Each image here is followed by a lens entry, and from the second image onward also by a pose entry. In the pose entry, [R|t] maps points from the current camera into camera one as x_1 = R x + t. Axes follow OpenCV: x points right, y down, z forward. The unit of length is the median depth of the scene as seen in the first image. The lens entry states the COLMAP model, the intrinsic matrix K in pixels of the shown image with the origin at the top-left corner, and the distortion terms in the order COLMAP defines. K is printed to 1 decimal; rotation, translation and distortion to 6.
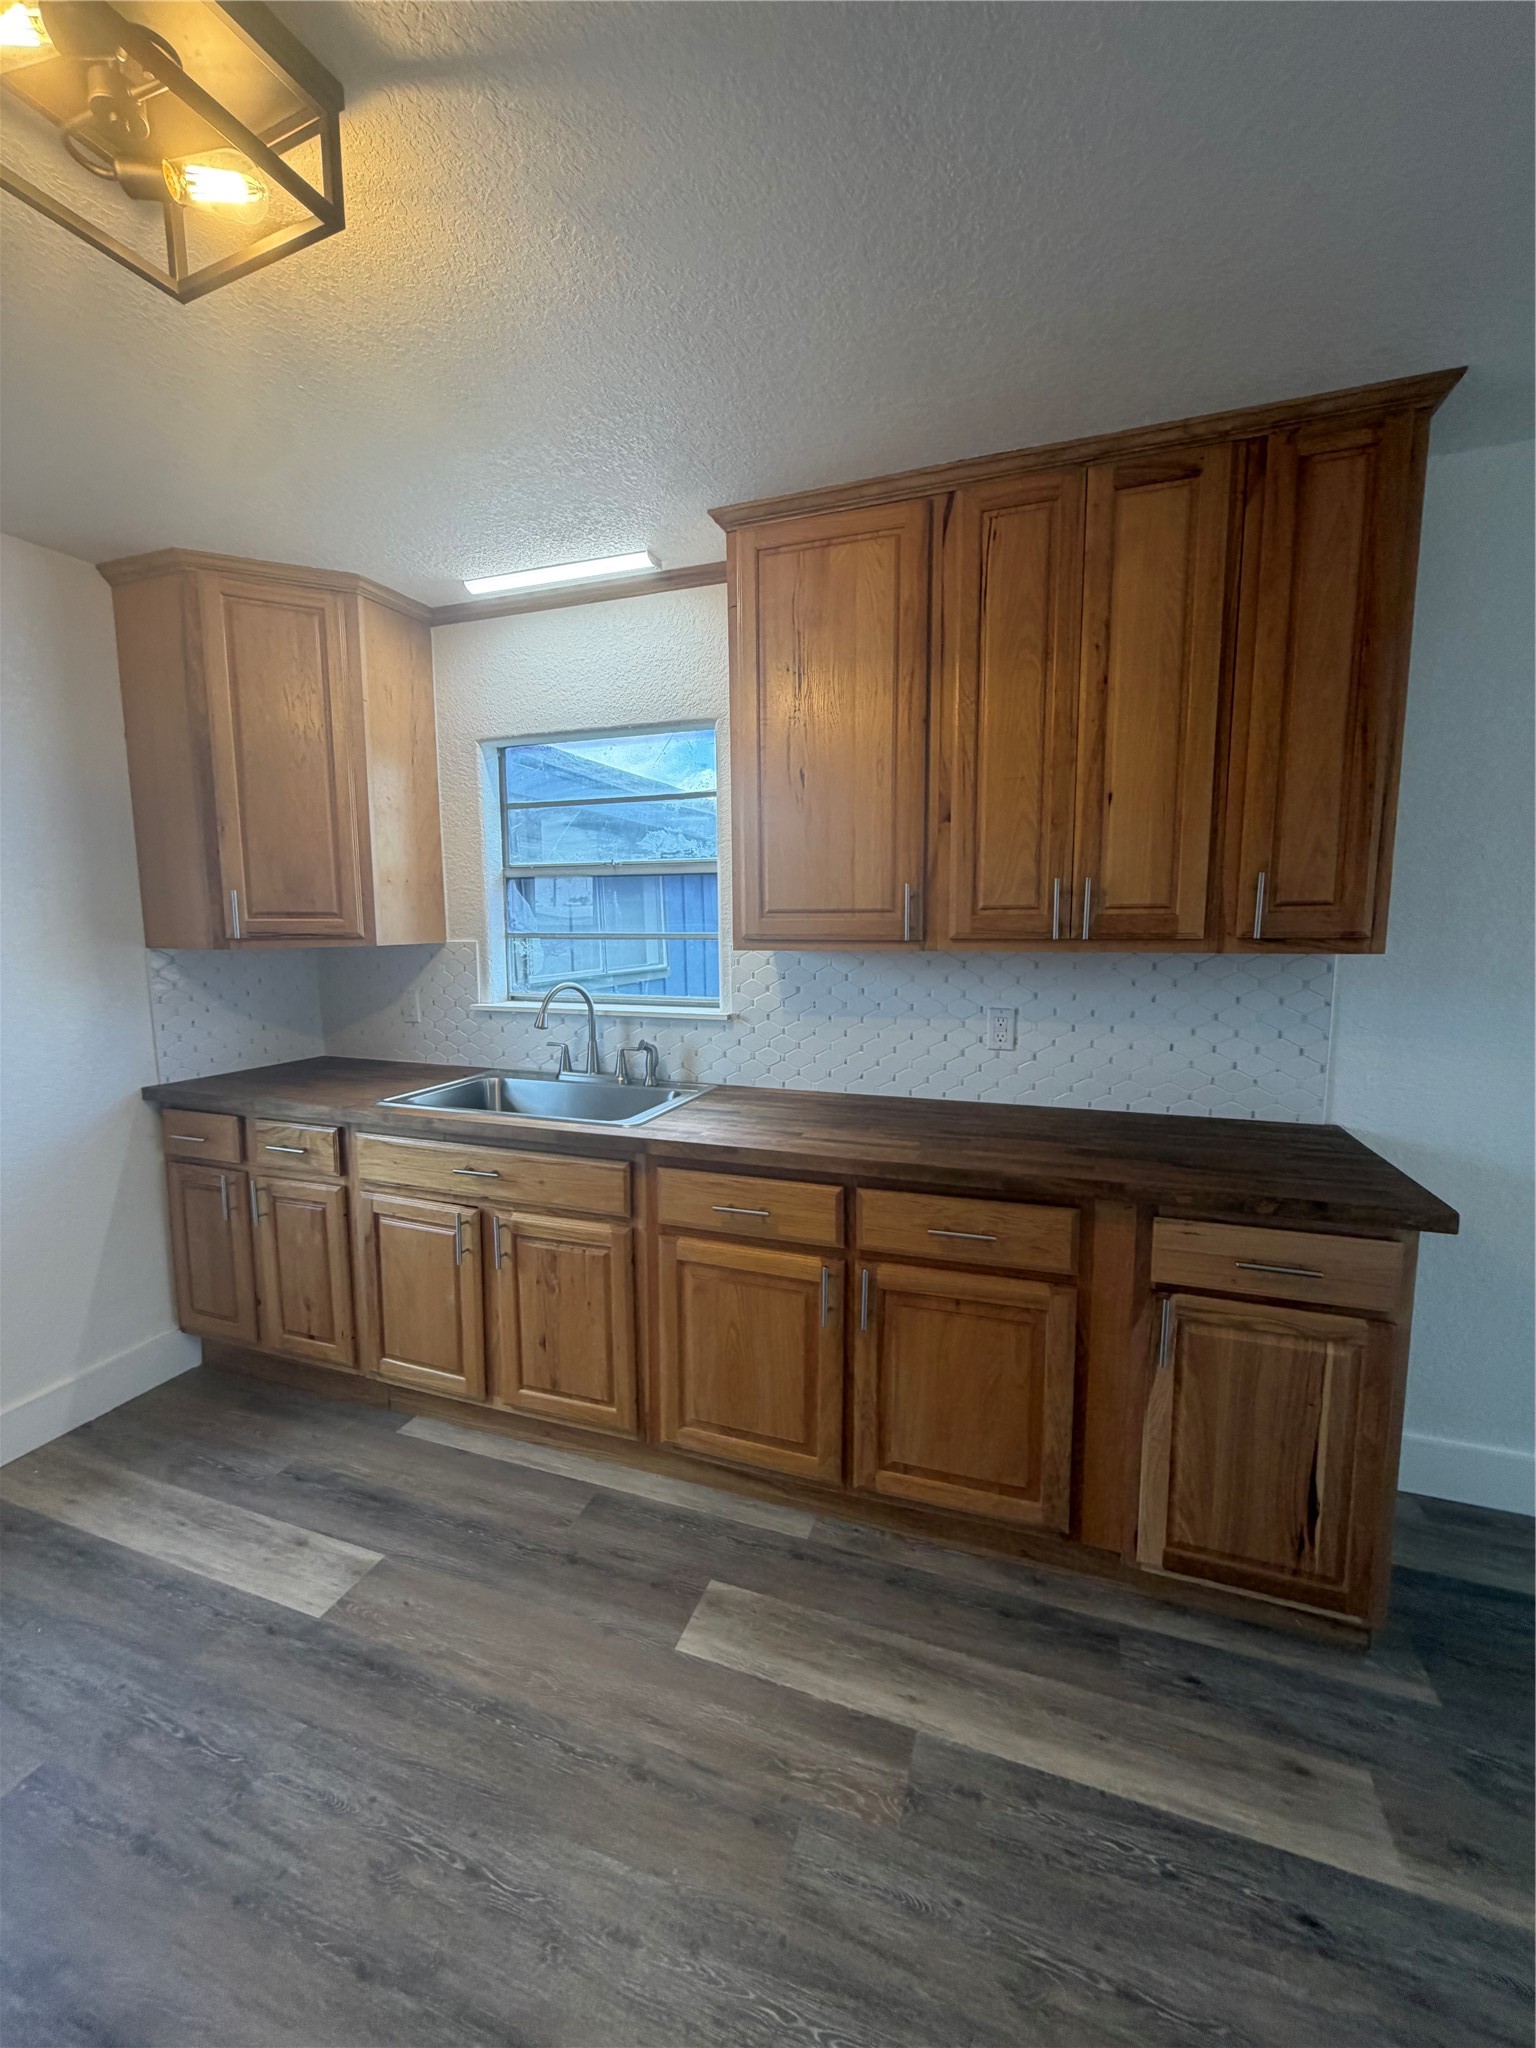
lens RADIAL K [[817.4, 0, 772.5], [0, 817.4, 1016.6], [0, 0, 1]] dist [-0.000726, 0.000161]
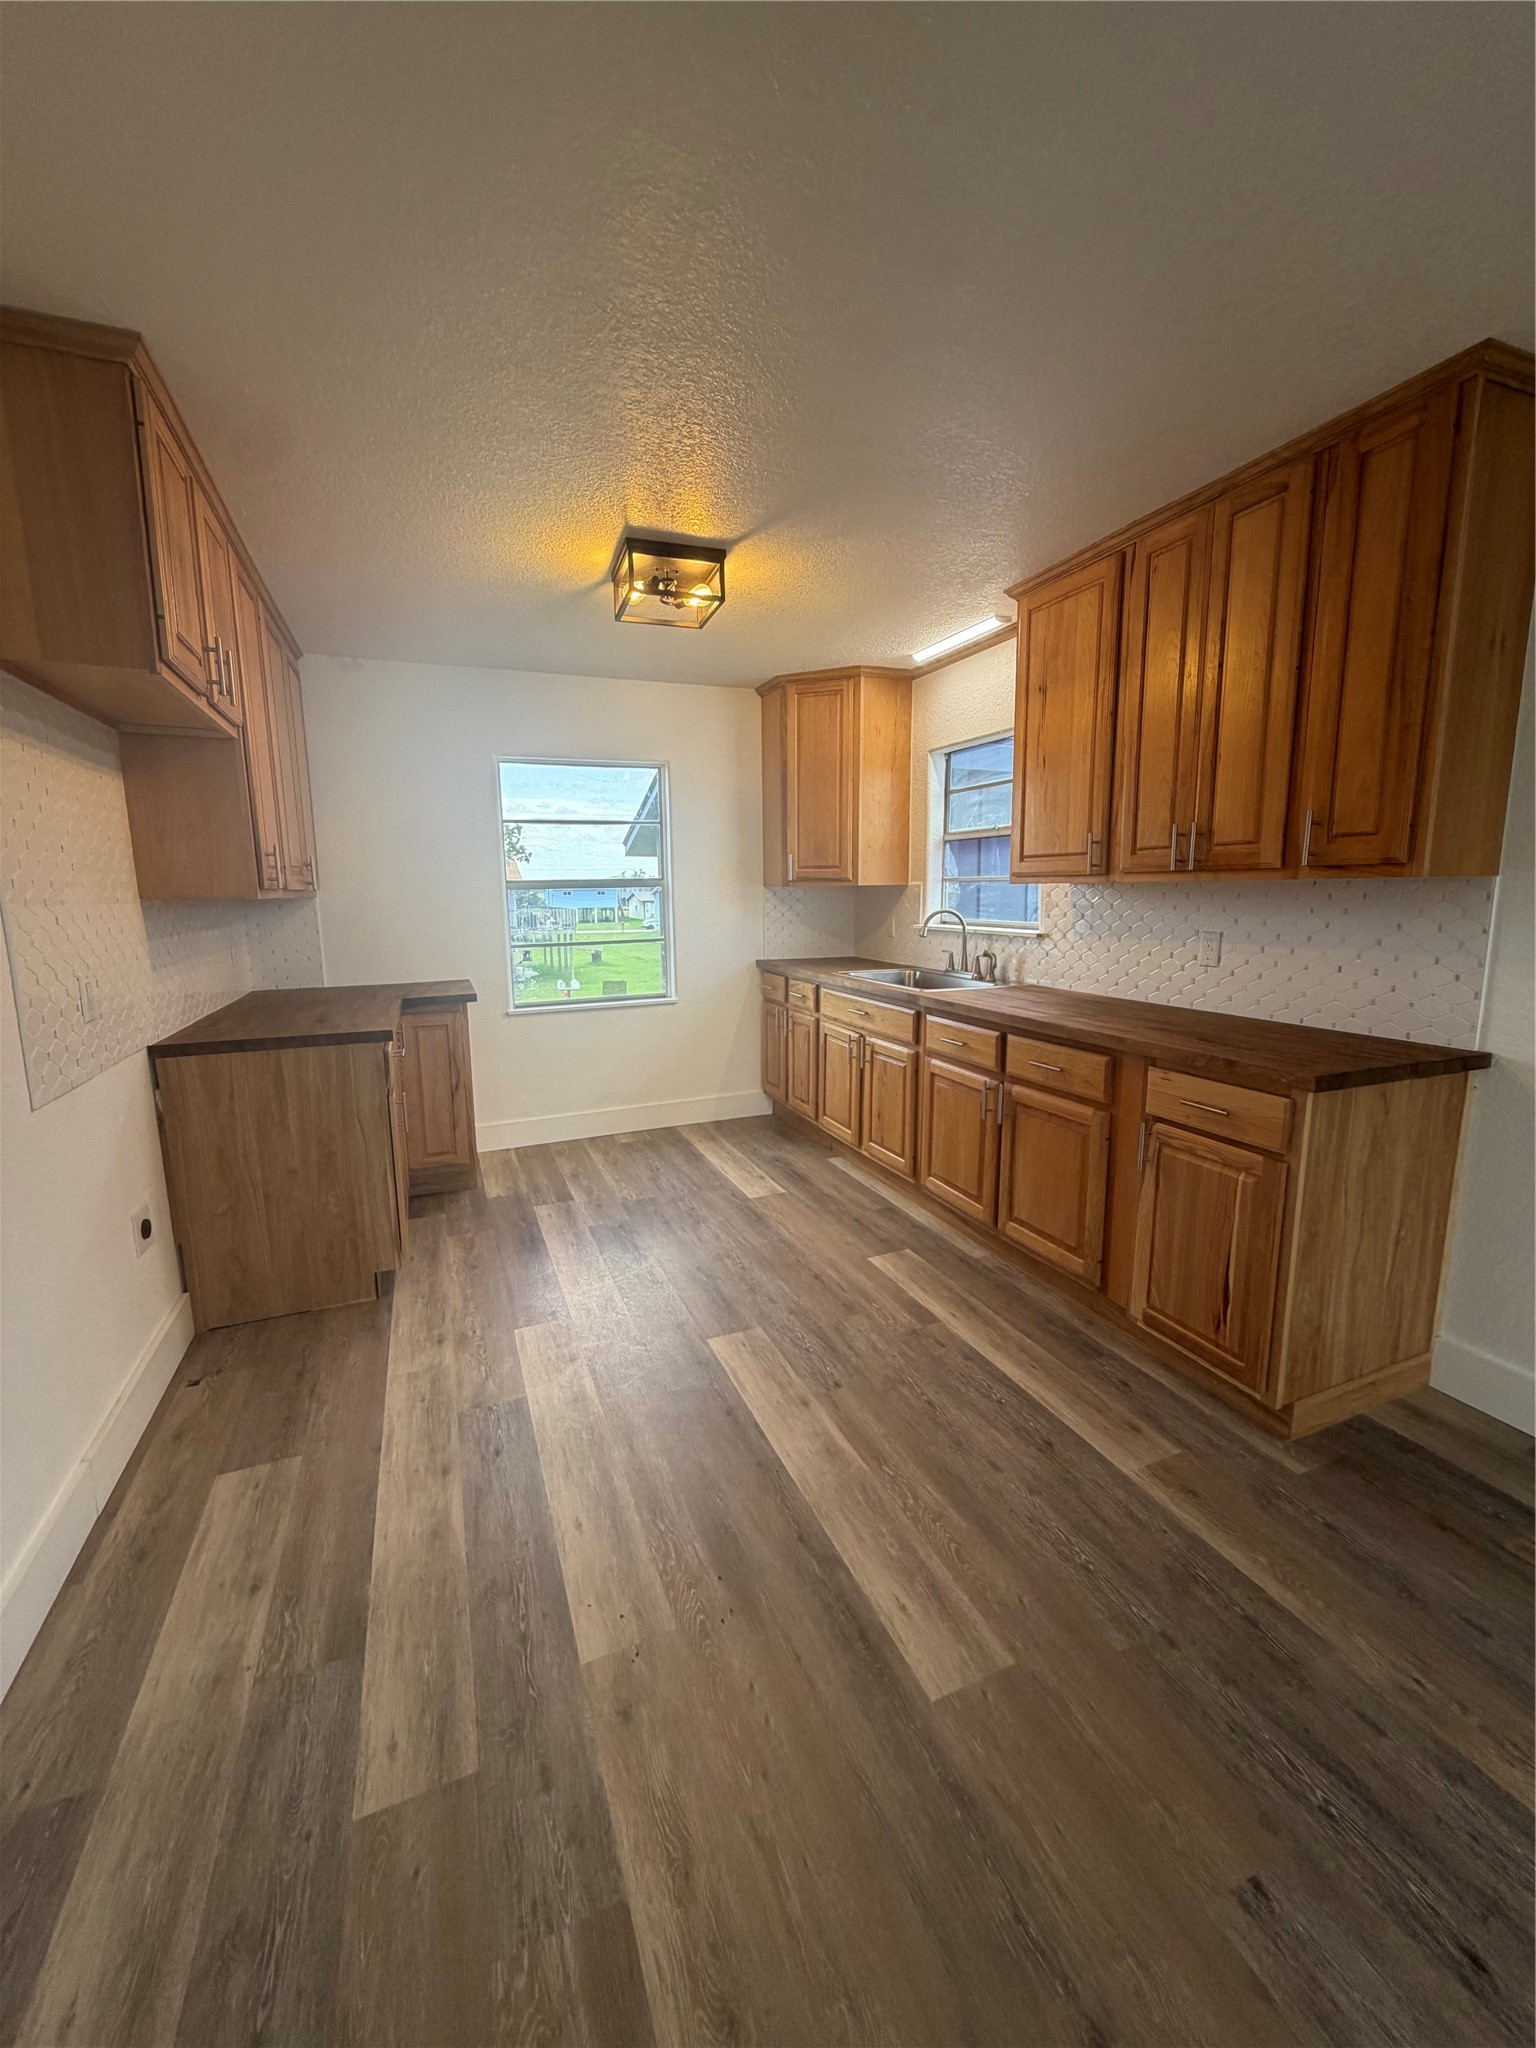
lens RADIAL K [[817.4, 0, 766.0], [0, 817.4, 1020.2], [0, 0, 1]] dist [-0.000726, 0.000161]
pose [[0.669960, 0.117306, -0.733071, 0.896001], [-0.083812, 0.993076, 0.082316, 0.090718], [0.737651, 0.006292, 0.675152, -0.373219]]
